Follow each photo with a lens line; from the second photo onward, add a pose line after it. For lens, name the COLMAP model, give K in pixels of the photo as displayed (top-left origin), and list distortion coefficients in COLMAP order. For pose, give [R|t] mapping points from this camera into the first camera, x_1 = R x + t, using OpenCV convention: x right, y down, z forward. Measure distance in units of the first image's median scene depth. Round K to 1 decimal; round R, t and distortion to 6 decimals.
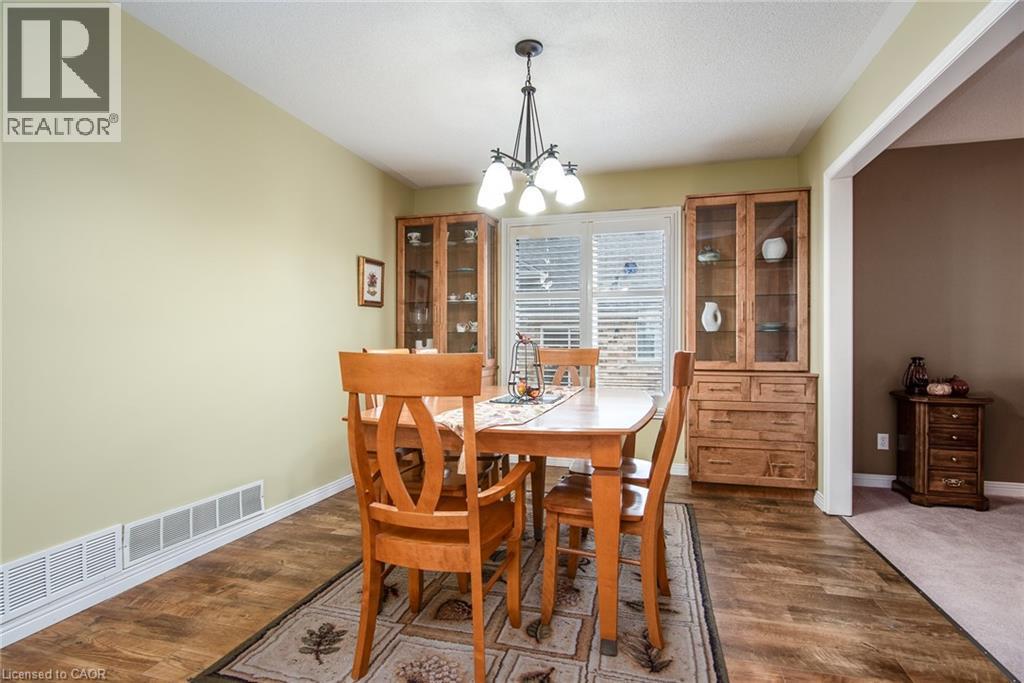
lens RADIAL K [[512.3, 0, 503.3], [0, 512.3, 340.5], [0, 0, 1]] dist [0.014796, -0.000882]
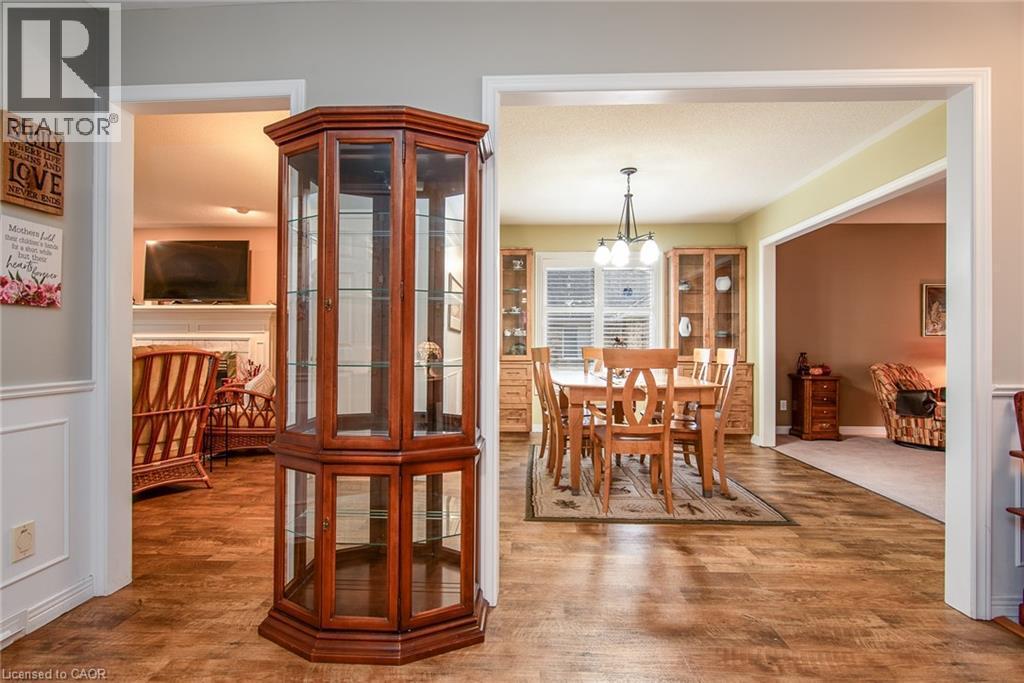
lens RADIAL K [[526.3, 0, 519.0], [0, 526.3, 340.0], [0, 0, 1]] dist [0.064088, -0.000739]
pose [[0.964299, 0.000608, 0.264814, -0.537009], [0.000728, 0.999988, -0.004946, 0.000068], [-0.264813, 0.004962, 0.964287, -0.417043]]
